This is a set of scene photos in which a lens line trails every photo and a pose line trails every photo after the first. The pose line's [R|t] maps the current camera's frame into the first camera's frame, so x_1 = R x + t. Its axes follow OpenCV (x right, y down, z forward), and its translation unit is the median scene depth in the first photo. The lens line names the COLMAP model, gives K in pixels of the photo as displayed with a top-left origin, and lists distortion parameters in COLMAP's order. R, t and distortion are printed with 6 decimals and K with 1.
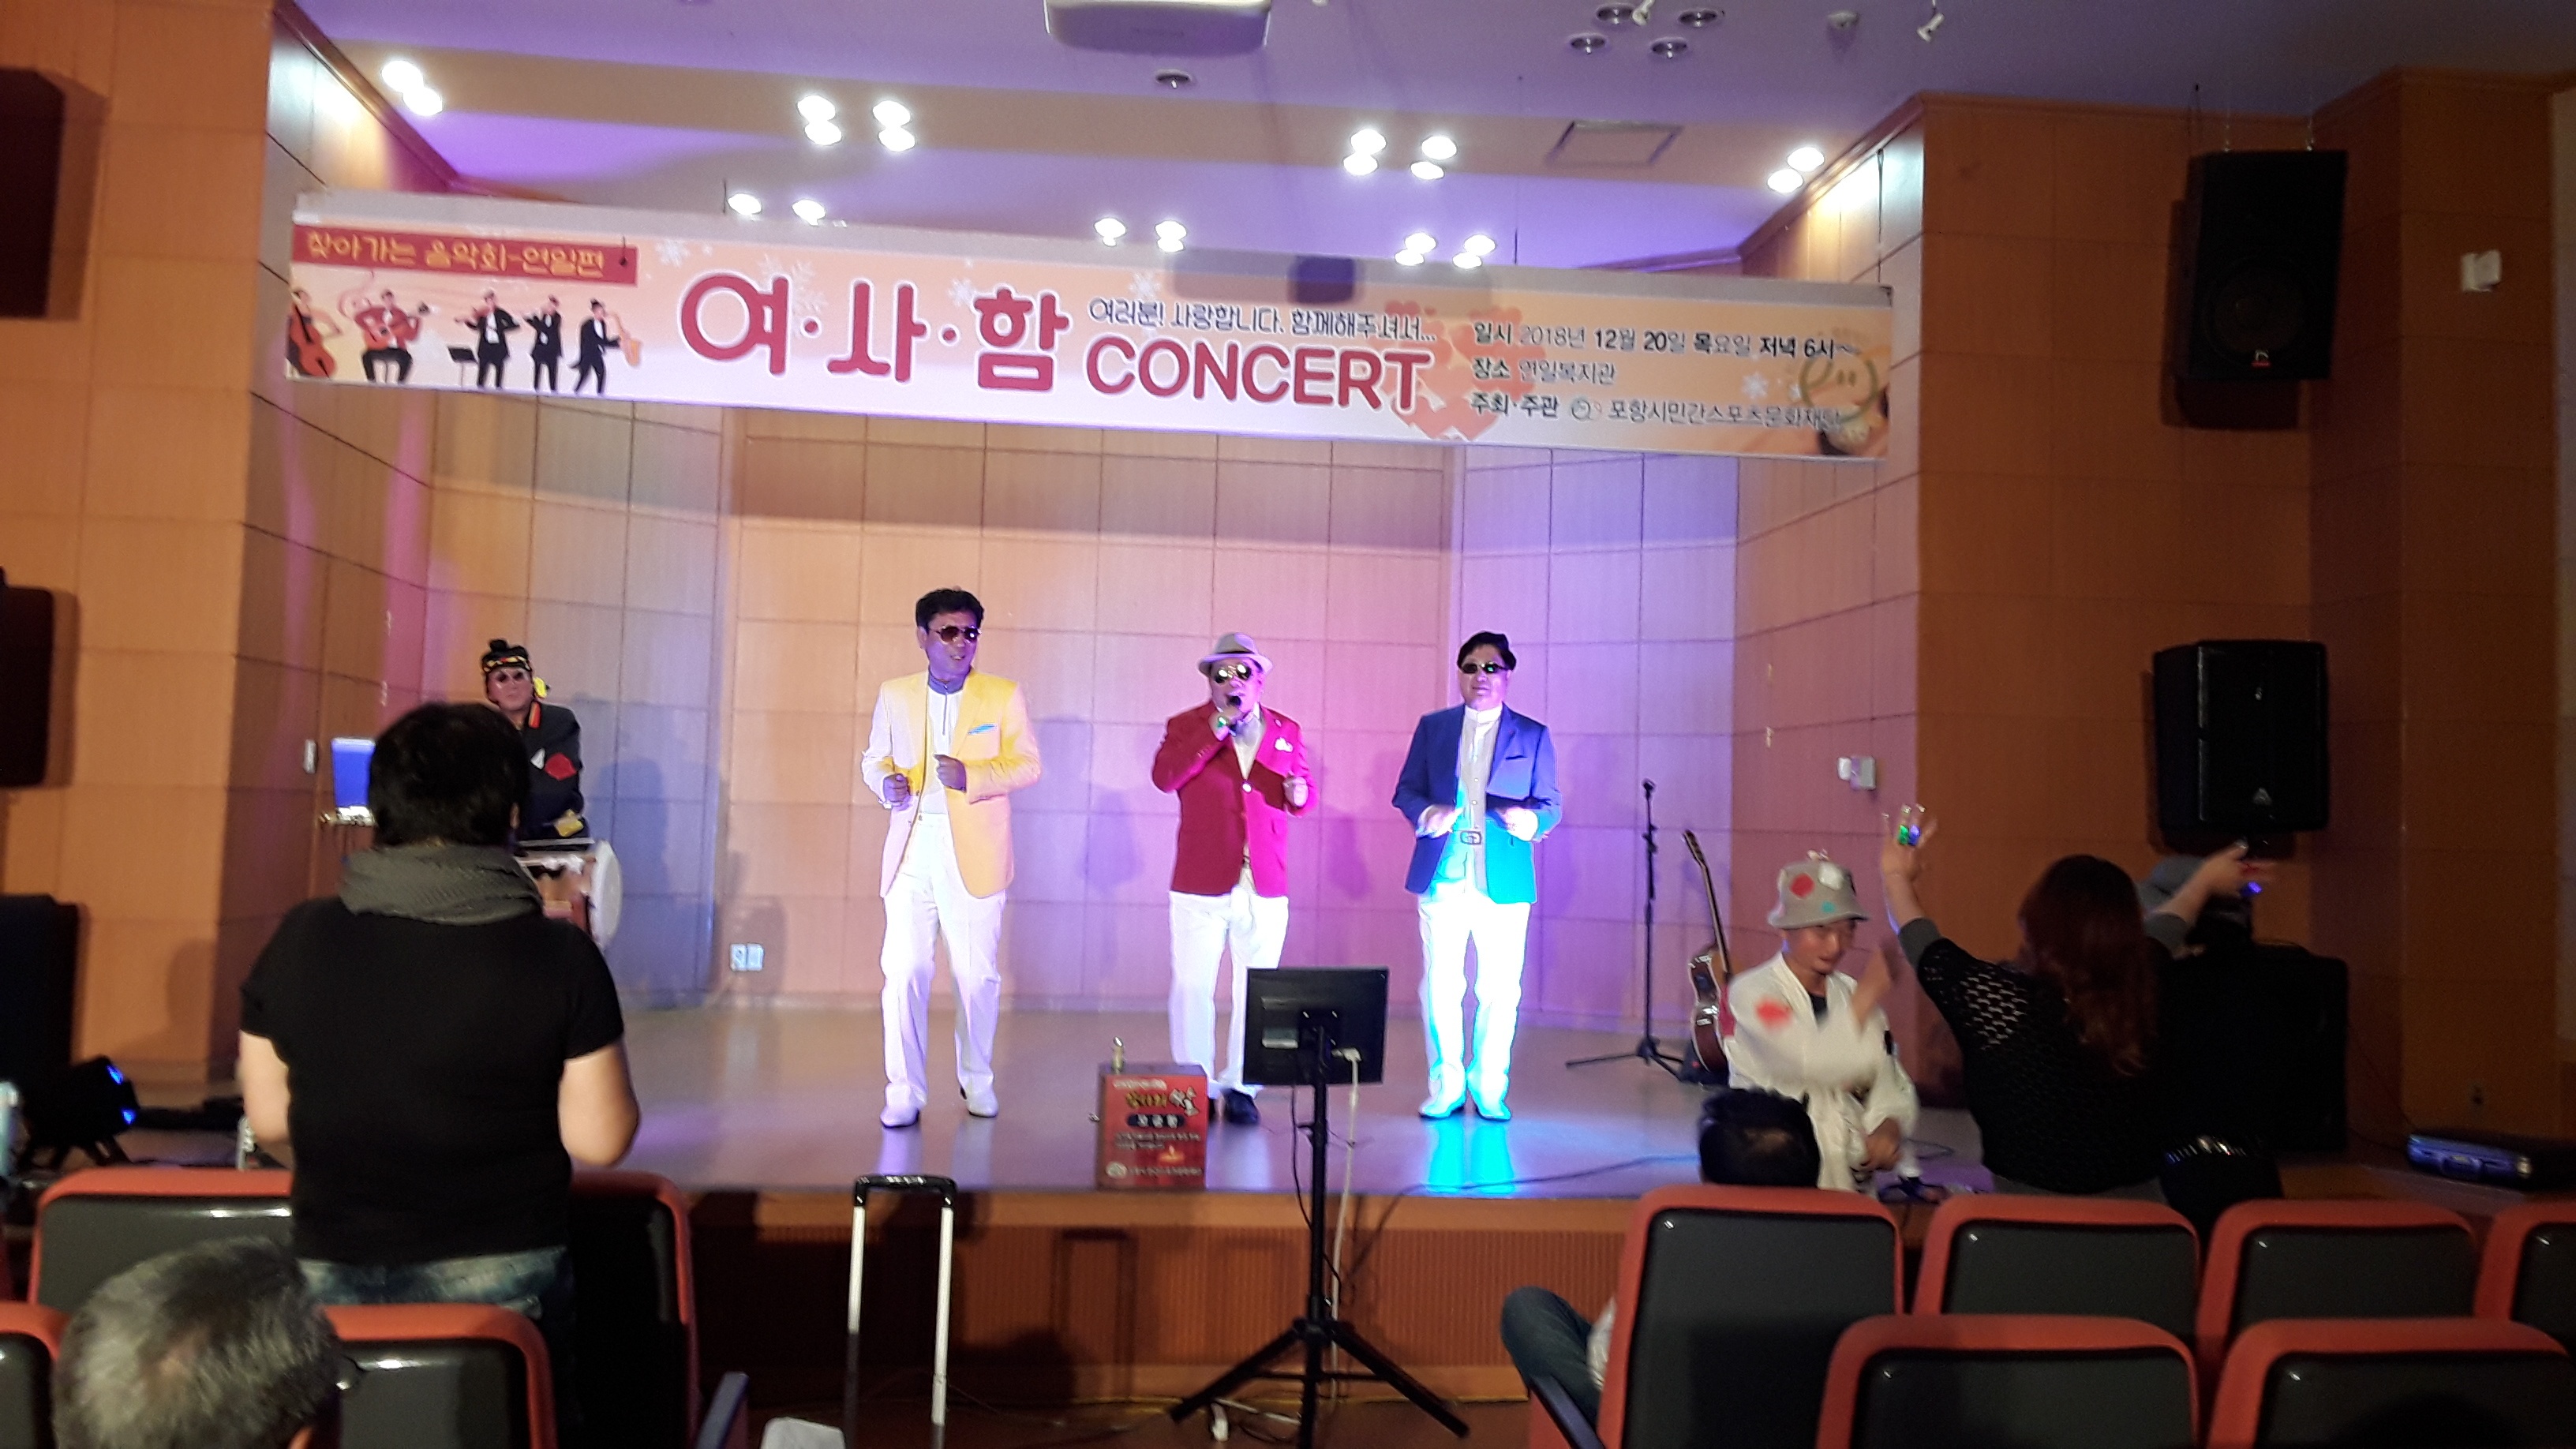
lens RADIAL K [[2082.1, 0, 1288.0], [0, 2082.1, 724.5], [0, 0, 1]] dist [0.164057, -0.263115]
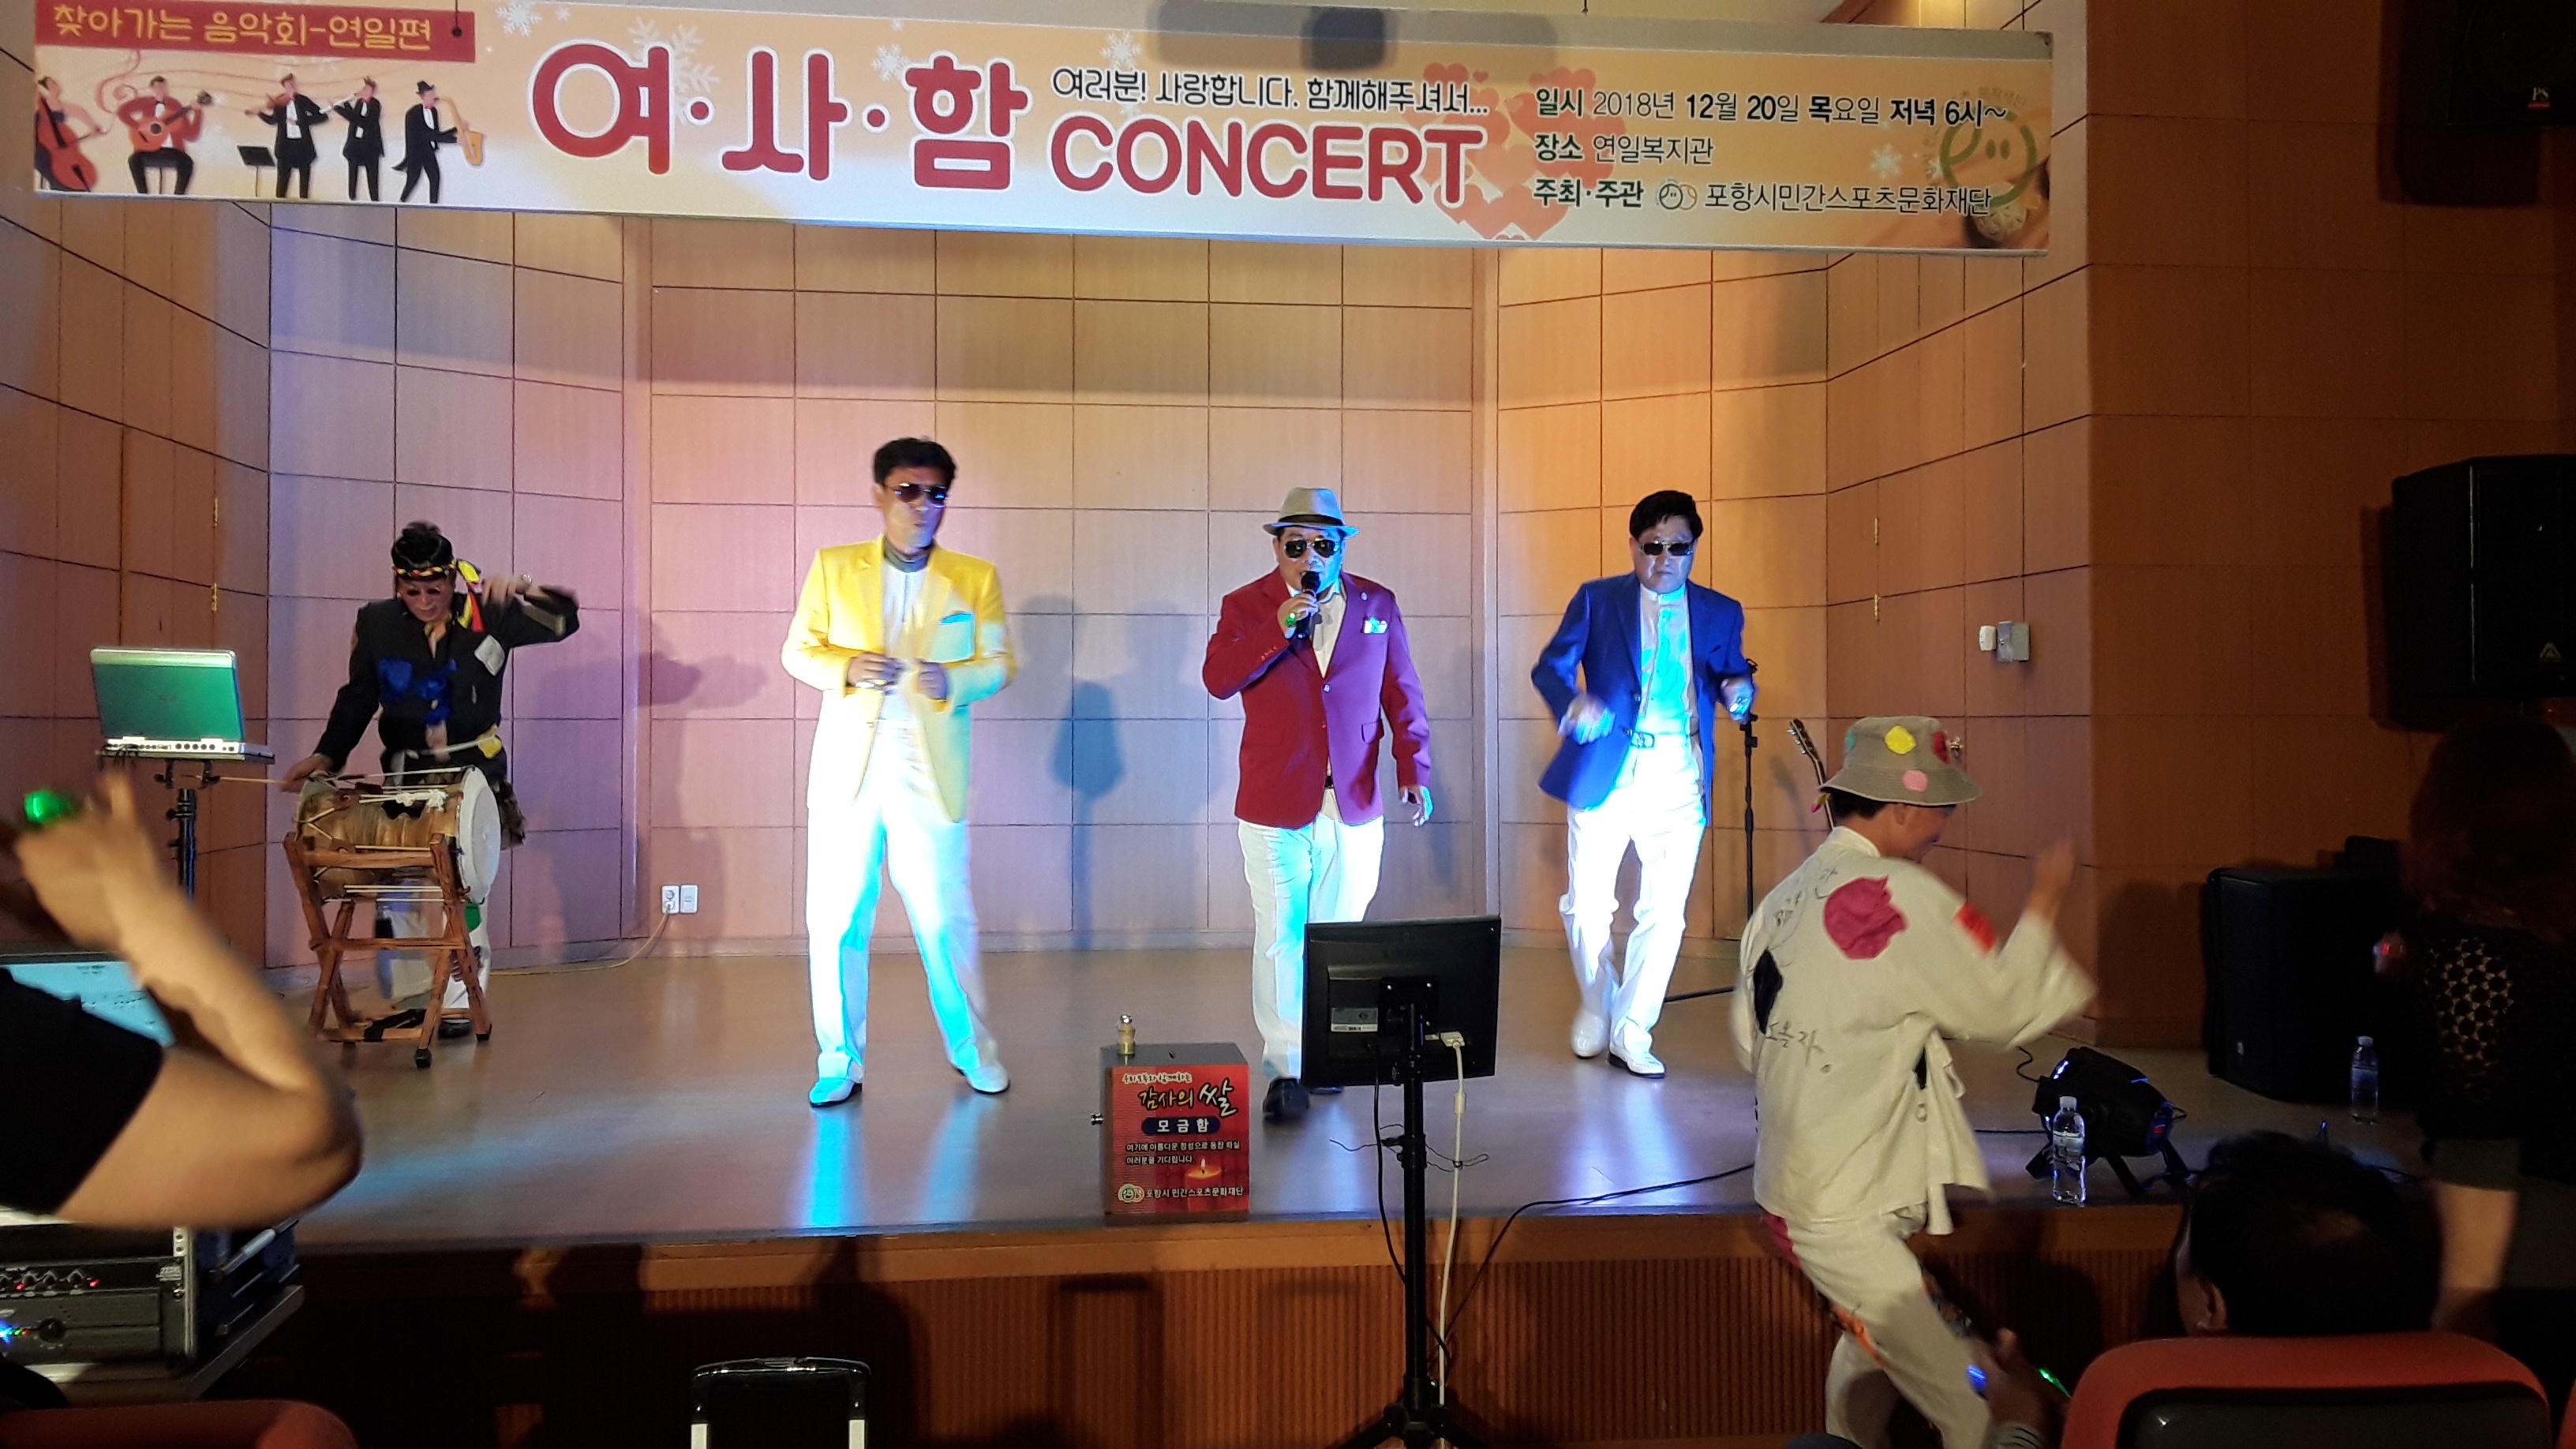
lens RADIAL K [[2089.1, 0, 1282.4], [0, 2089.1, 728.5], [0, 0, 1]] dist [0.146230, -0.224008]
pose [[0.999552, -0.029355, 0.005910, -0.019804], [0.029038, 0.998424, 0.048019, 0.009656], [-0.007310, -0.047826, 0.998829, 0.189282]]
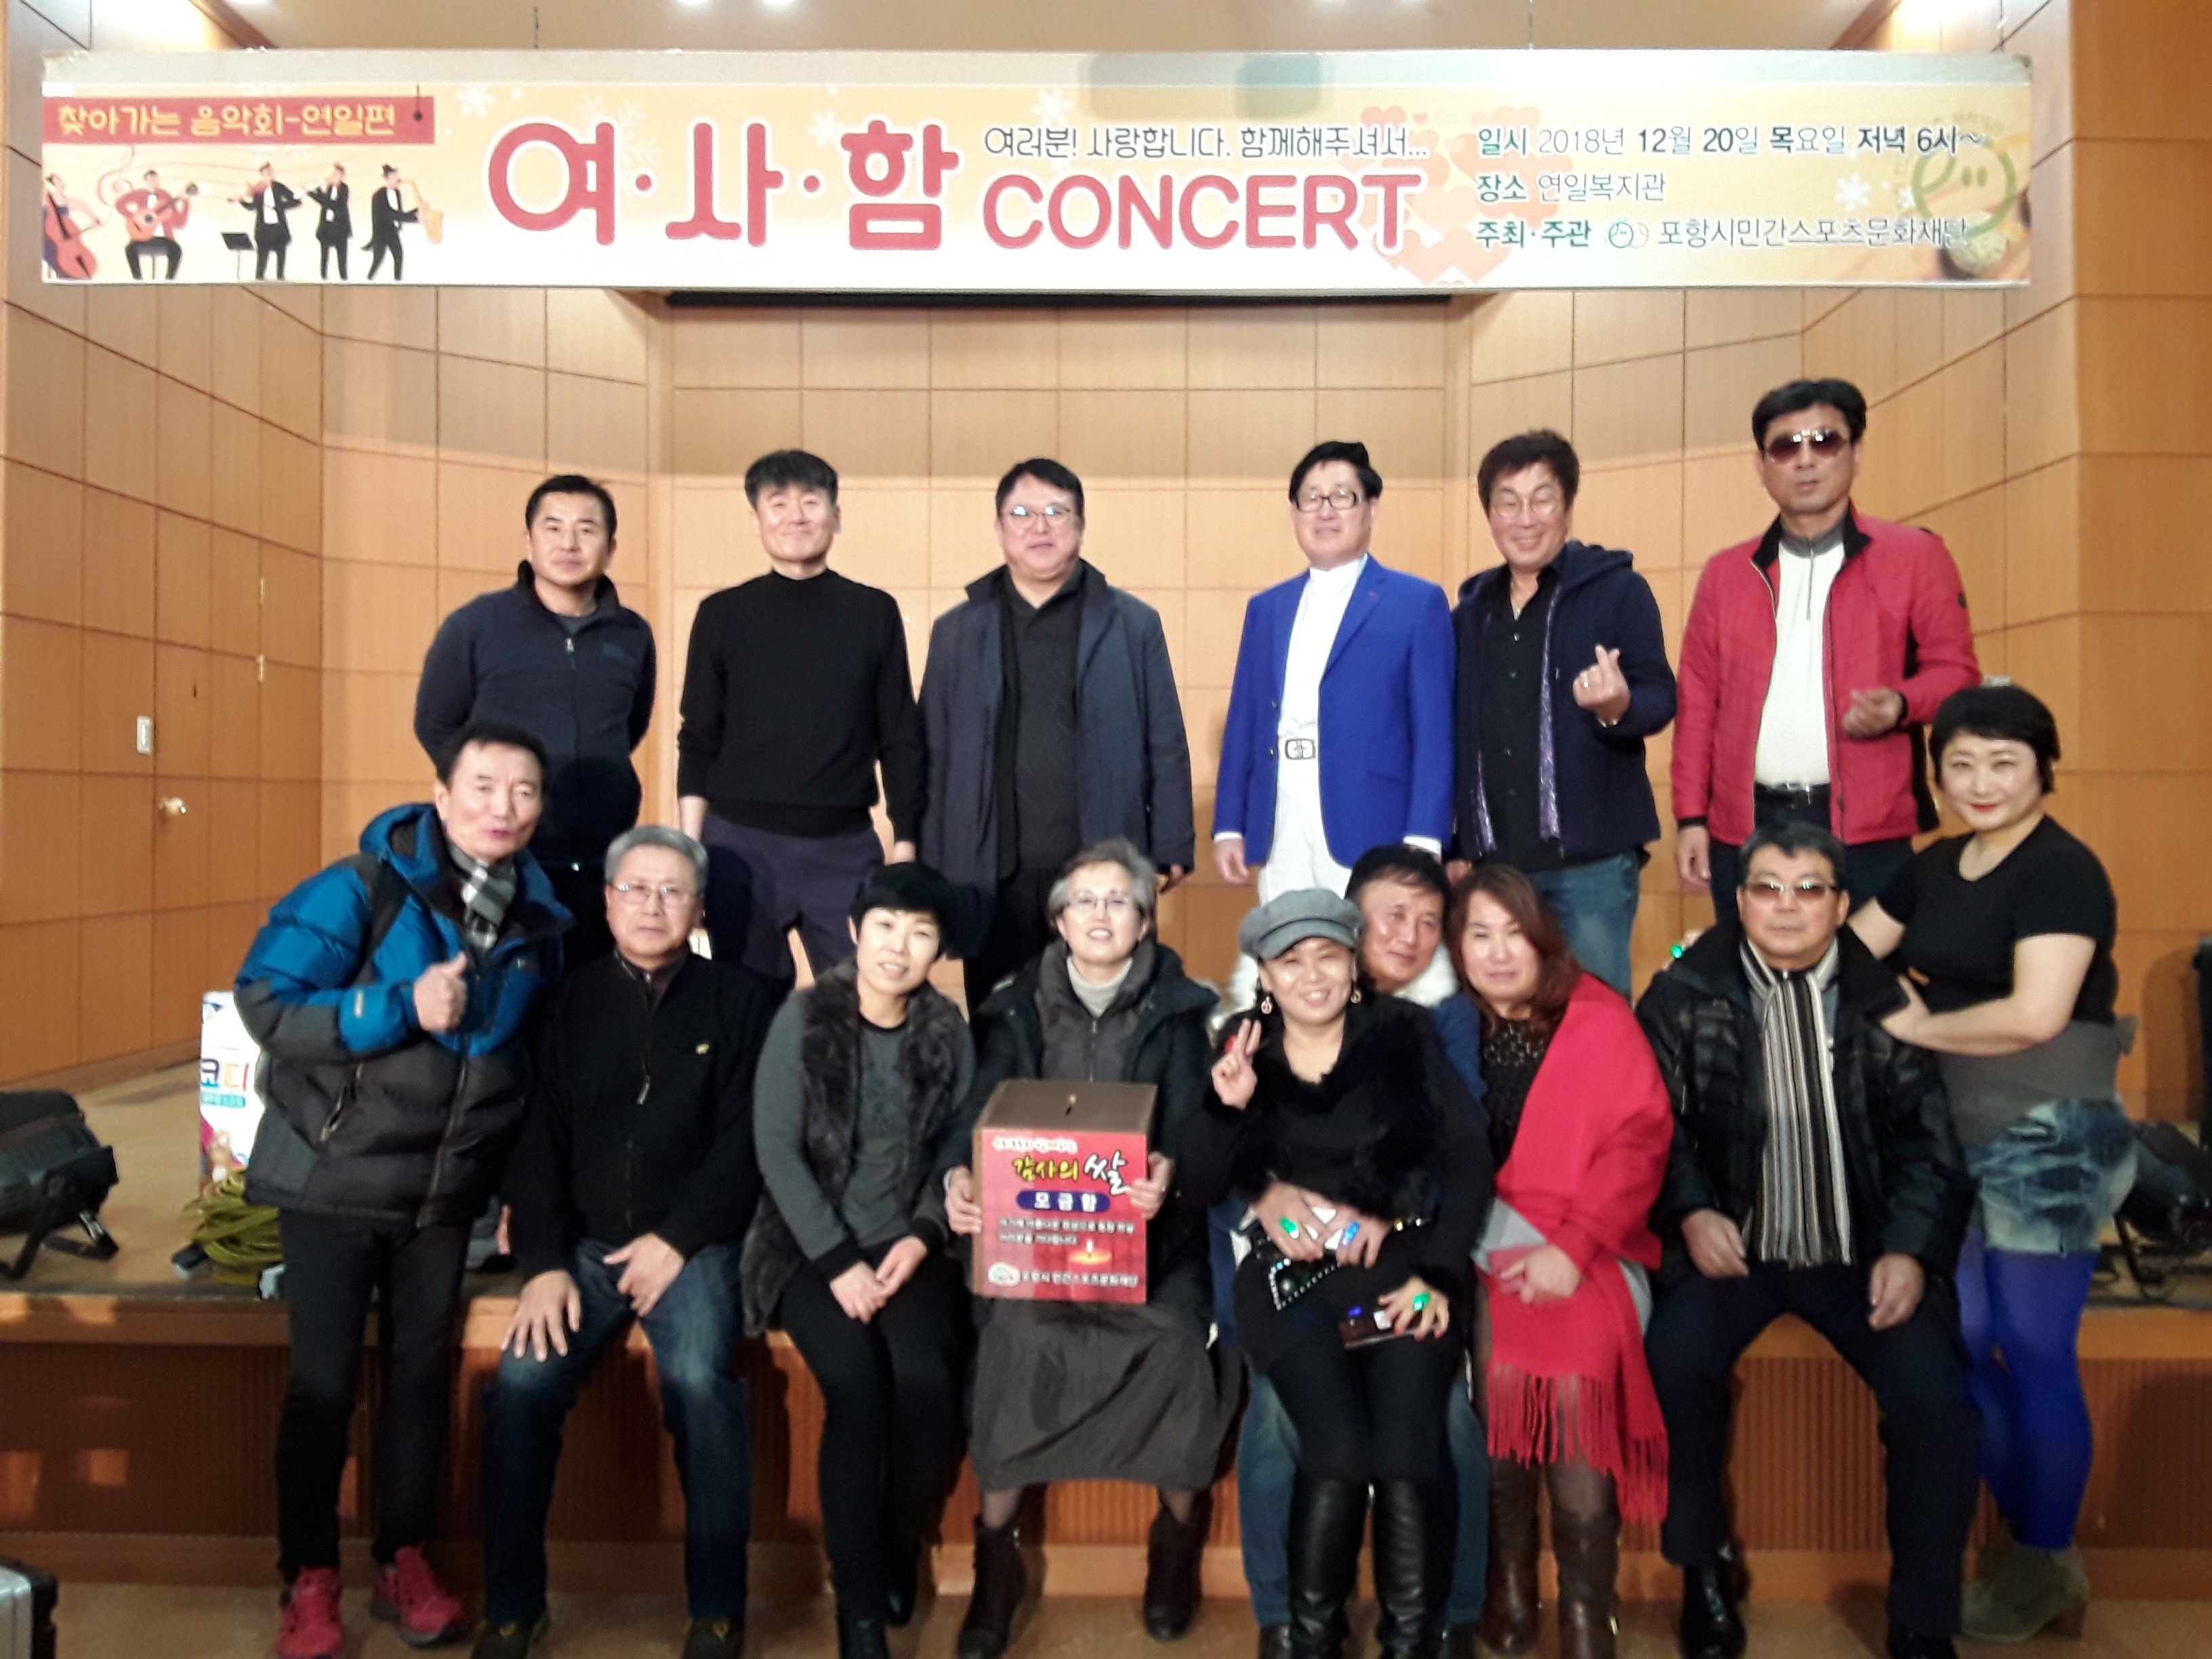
lens RADIAL K [[1796.7, 0, 1096.3], [0, 1796.7, 832.6], [0, 0, 1]] dist [0.119794, -0.194276]
pose [[0.991933, -0.025726, -0.124123, 0.026341], [0.032587, 0.998033, 0.053561, 0.028207], [0.122501, -0.057174, 0.990820, 0.303565]]
